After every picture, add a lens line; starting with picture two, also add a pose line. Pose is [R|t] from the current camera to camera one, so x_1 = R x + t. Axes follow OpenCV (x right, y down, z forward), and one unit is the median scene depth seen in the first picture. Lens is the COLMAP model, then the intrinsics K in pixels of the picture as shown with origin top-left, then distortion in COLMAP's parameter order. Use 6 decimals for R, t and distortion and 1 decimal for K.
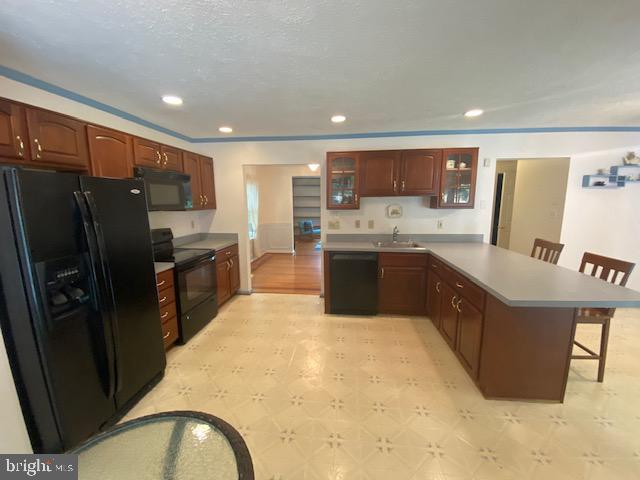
lens RADIAL K [[263.6, 0, 321.1], [0, 263.6, 238.4], [0, 0, 1]] dist [-0.000528, -0.000142]
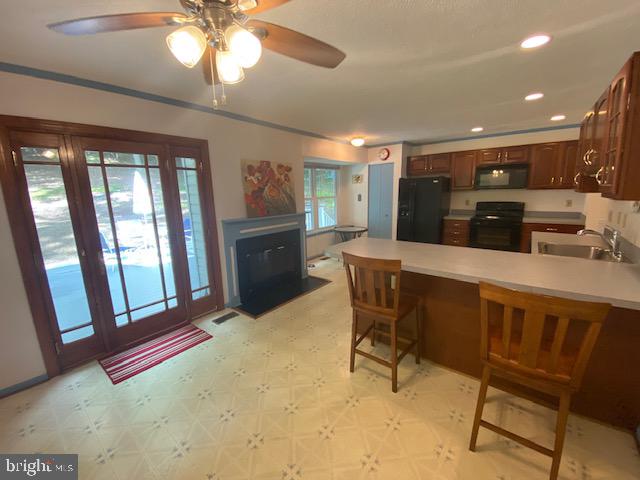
lens RADIAL K [[263.6, 0, 321.1], [0, 263.6, 238.4], [0, 0, 1]] dist [-0.000528, -0.000142]
pose [[-0.538504, 0.169797, -0.825338, 1.108576], [-0.095376, 0.960909, 0.259917, -0.107331], [0.837208, 0.218684, -0.501259, 0.770998]]
